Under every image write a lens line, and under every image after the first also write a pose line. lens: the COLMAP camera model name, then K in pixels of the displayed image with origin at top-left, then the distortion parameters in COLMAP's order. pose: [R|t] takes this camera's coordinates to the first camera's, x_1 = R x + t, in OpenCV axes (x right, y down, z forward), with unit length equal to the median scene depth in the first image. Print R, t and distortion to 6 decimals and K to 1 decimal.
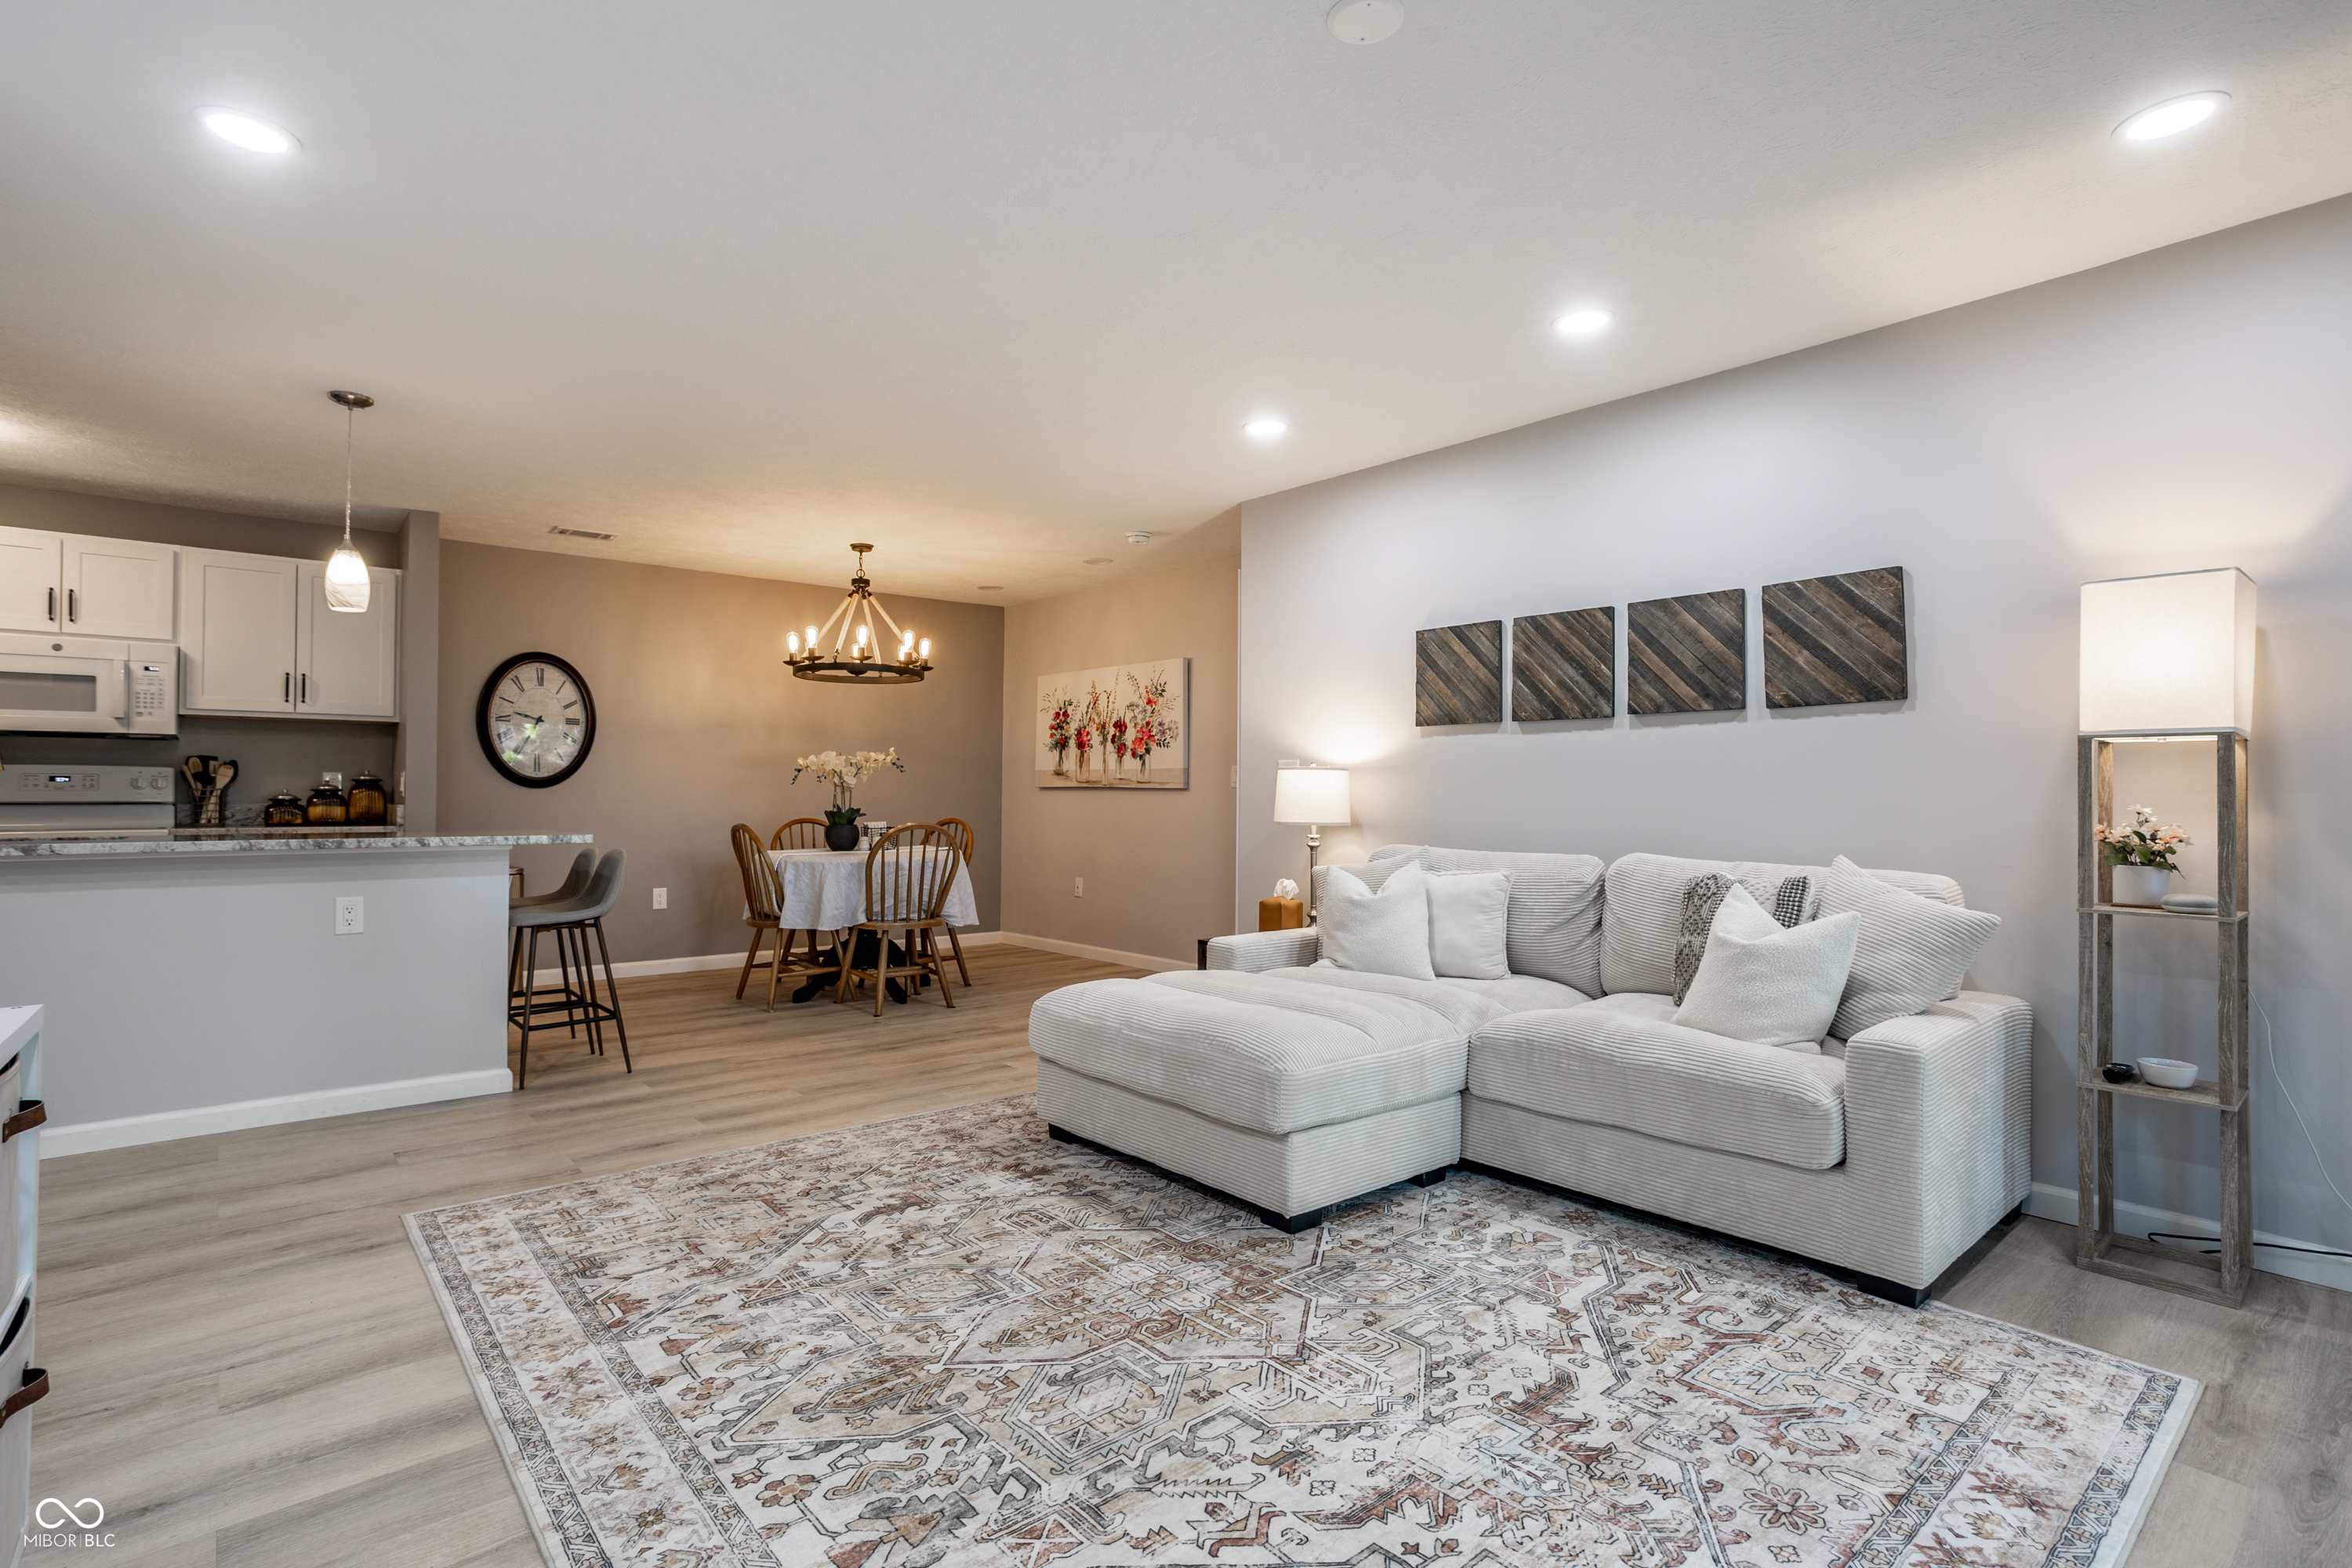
lens RADIAL K [[1129.8, 0, 1157.5], [0, 1129.8, 801.8], [0, 0, 1]] dist [-0.042762, 0.023211]
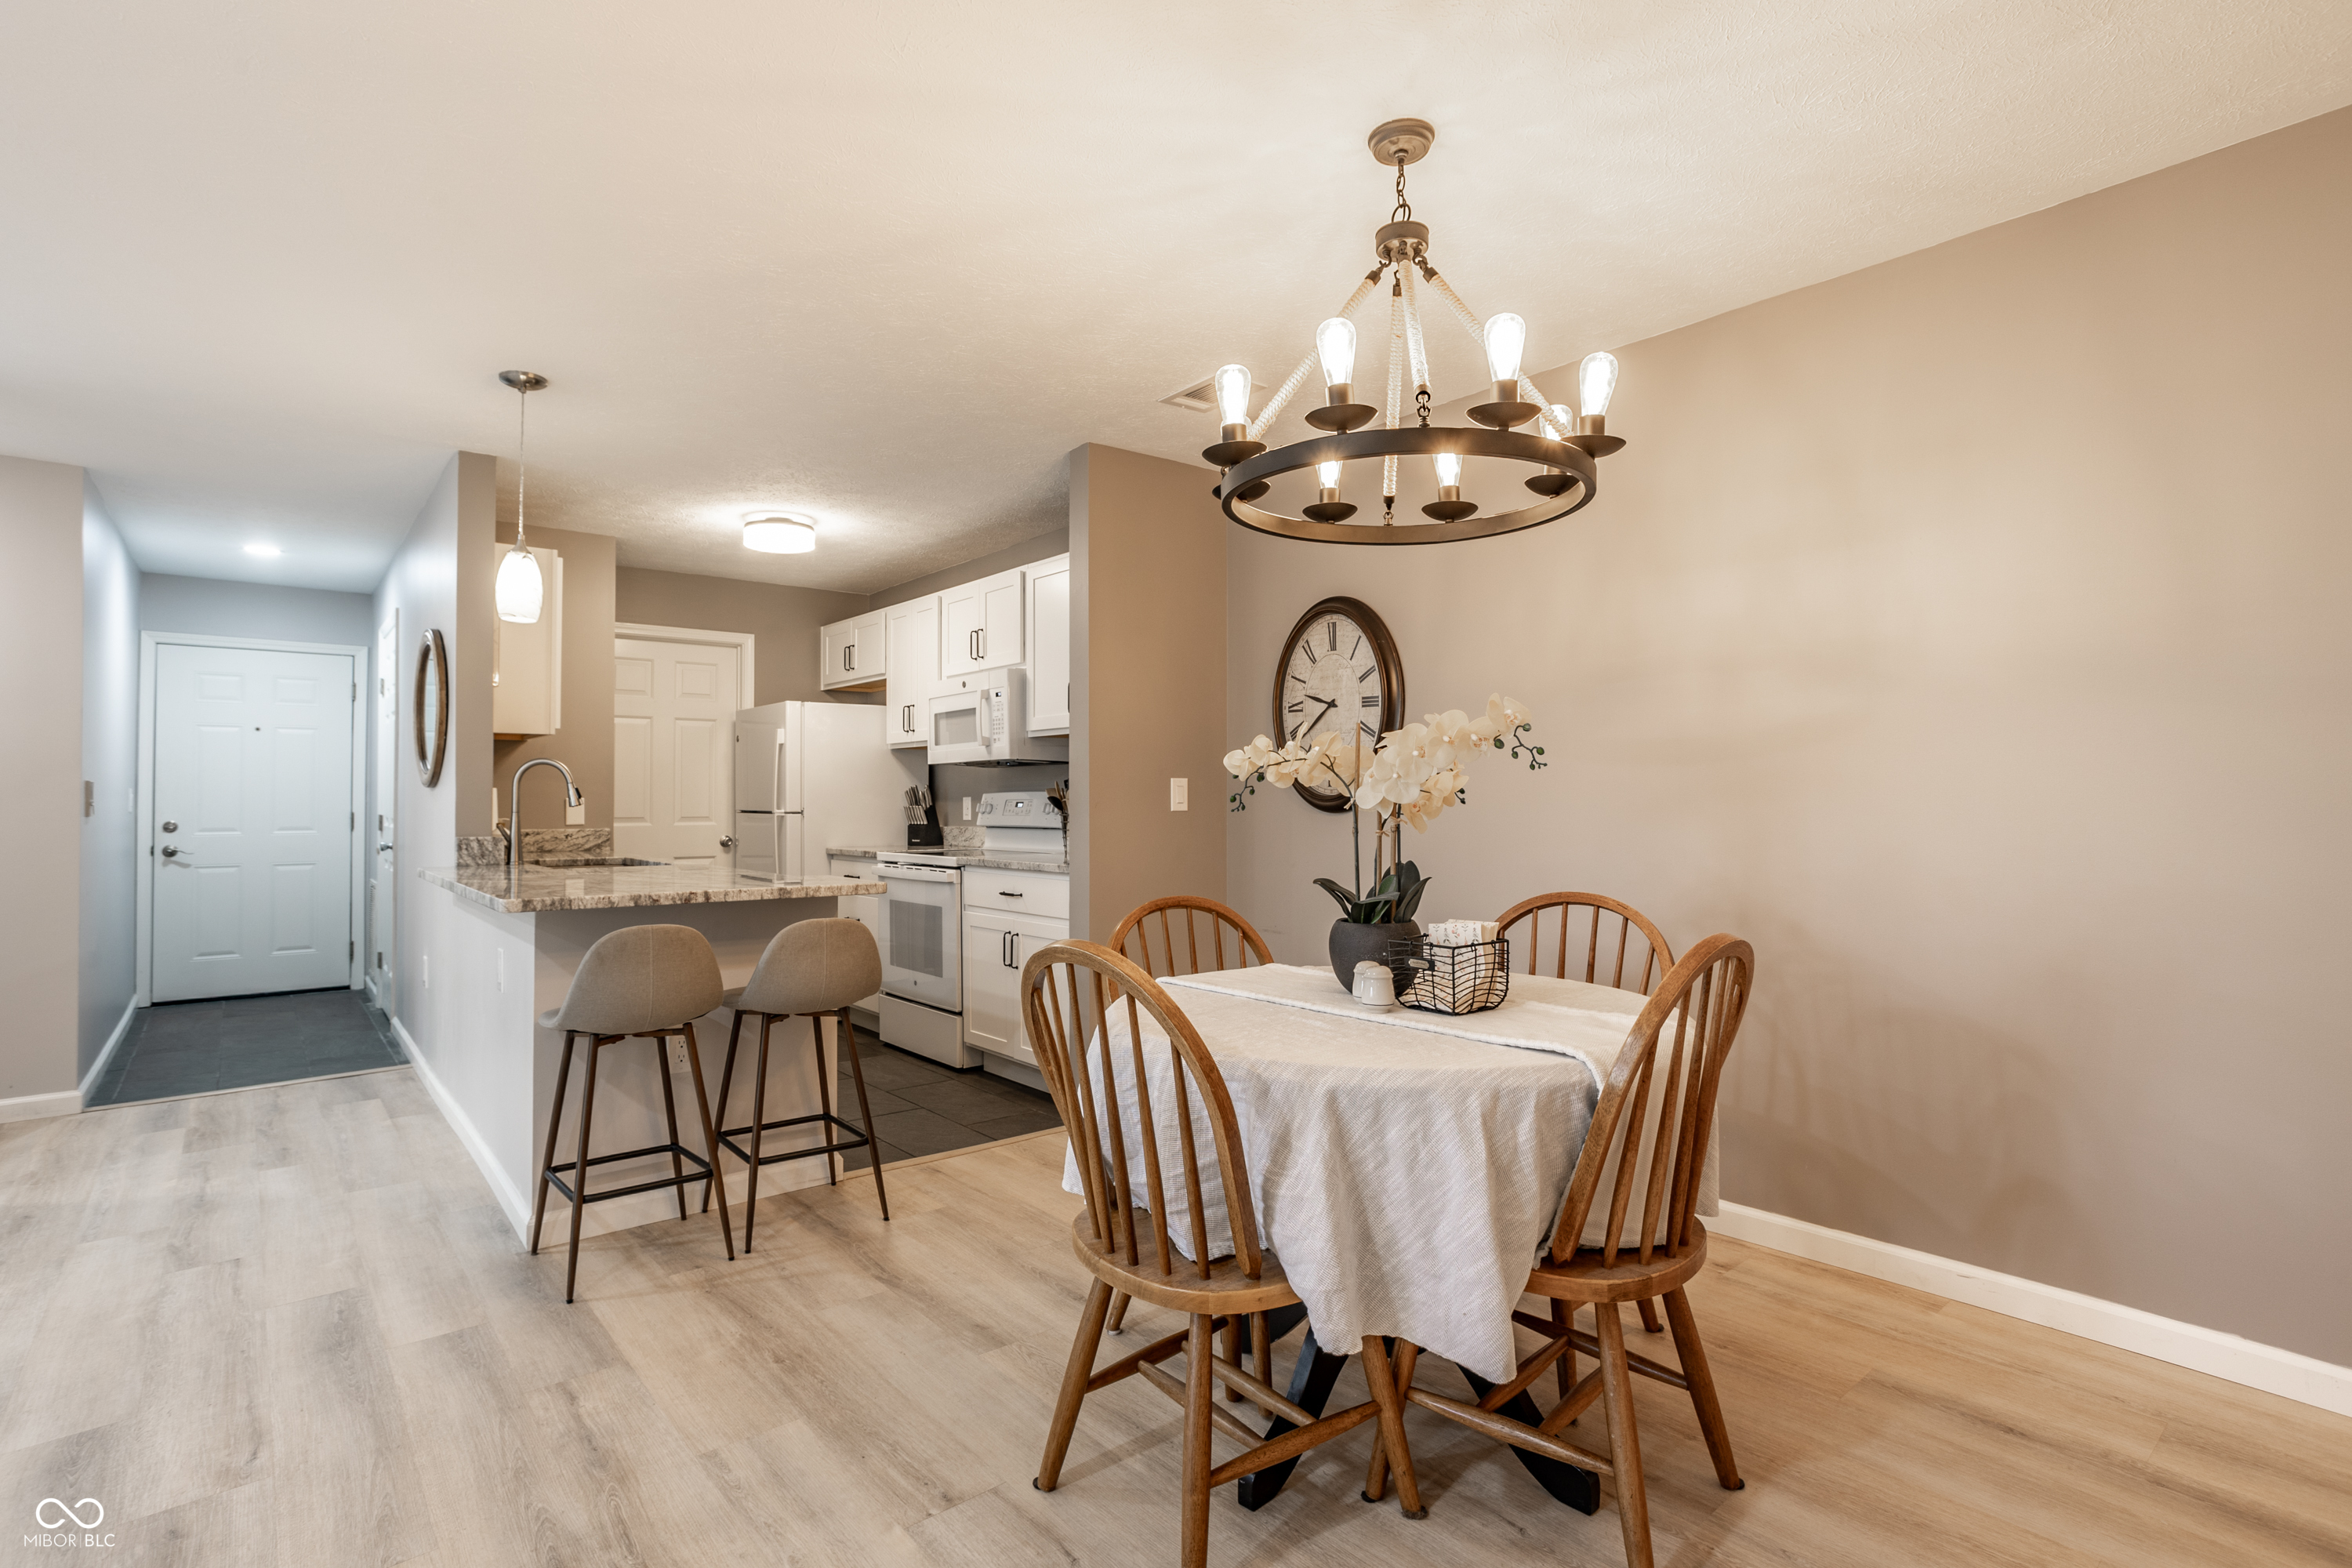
lens RADIAL K [[1129.8, 0, 1160.1], [0, 1129.8, 785.8], [0, 0, 1]] dist [-0.042762, 0.023211]
pose [[-0.014626, -0.015743, -0.999769, 0.167988], [-0.002721, 0.999873, -0.015705, -0.036885], [0.999889, 0.002490, -0.014667, 1.895609]]
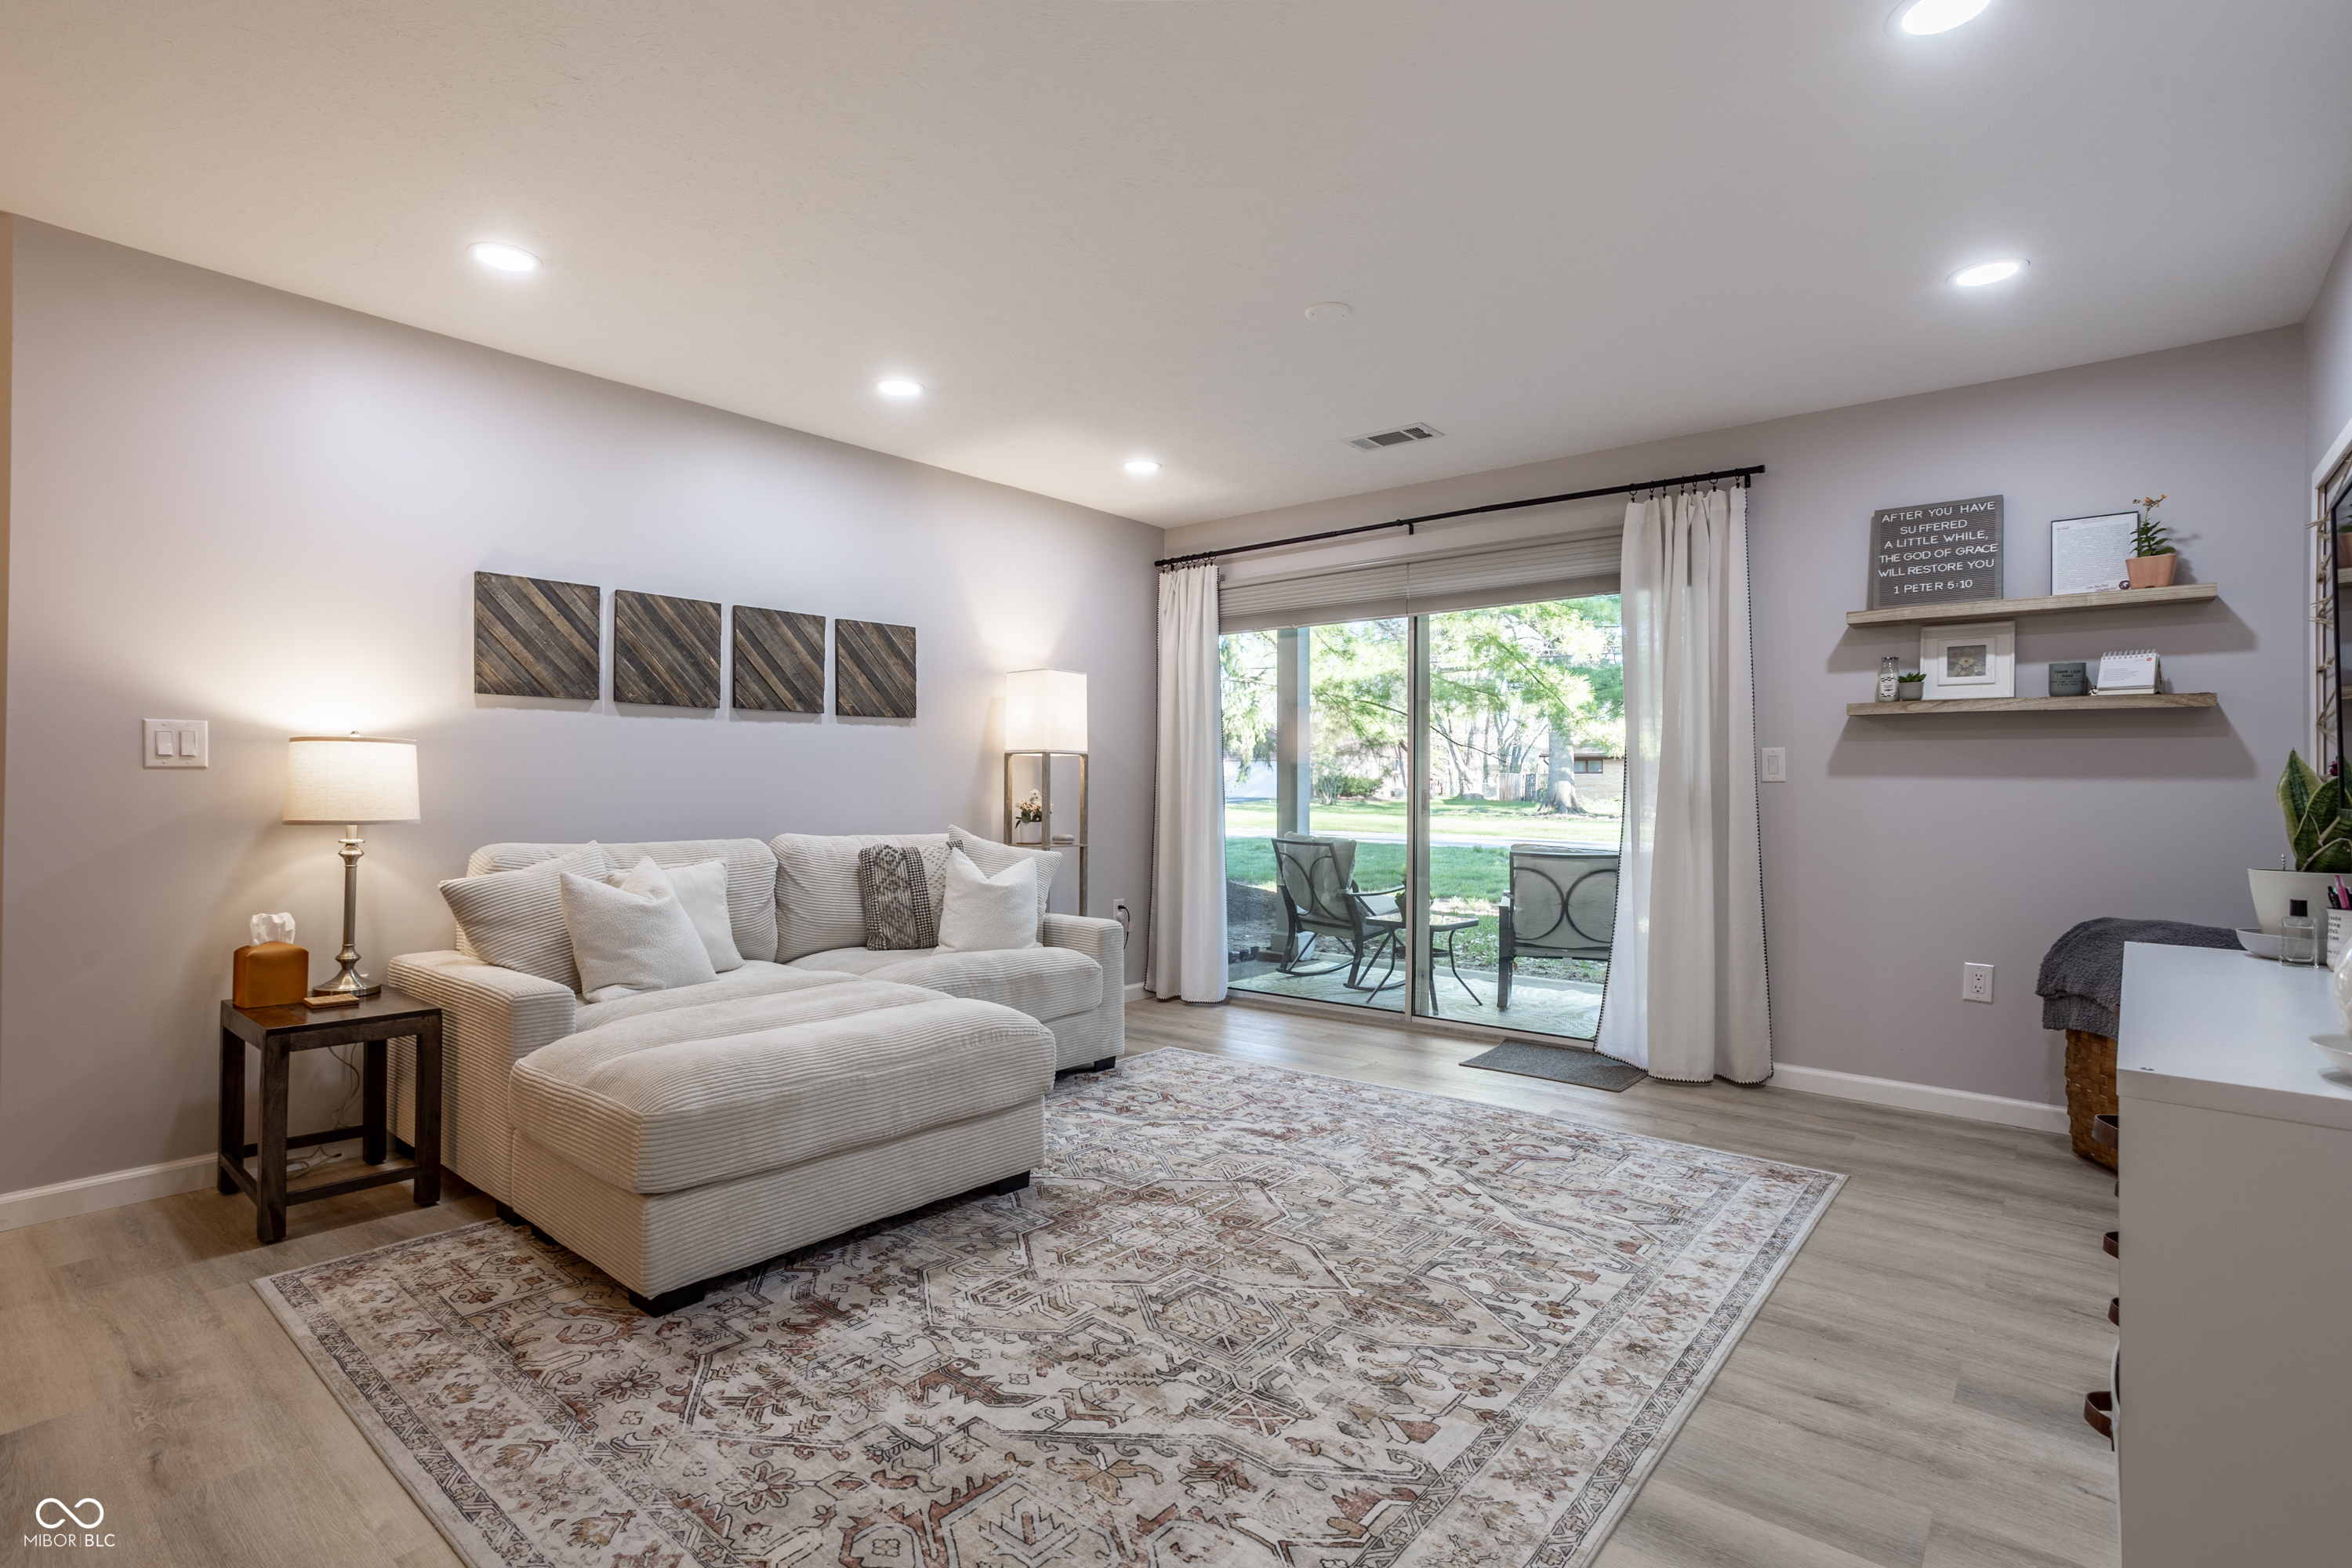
lens RADIAL K [[1129.8, 0, 1159.5], [0, 1129.8, 779.1], [0, 0, 1]] dist [-0.042762, 0.023211]
pose [[-0.170001, 0.001967, 0.985442, -0.899558], [-0.005571, 0.999980, -0.002957, -0.009410], [-0.985428, -0.005993, -0.169987, 0.969646]]
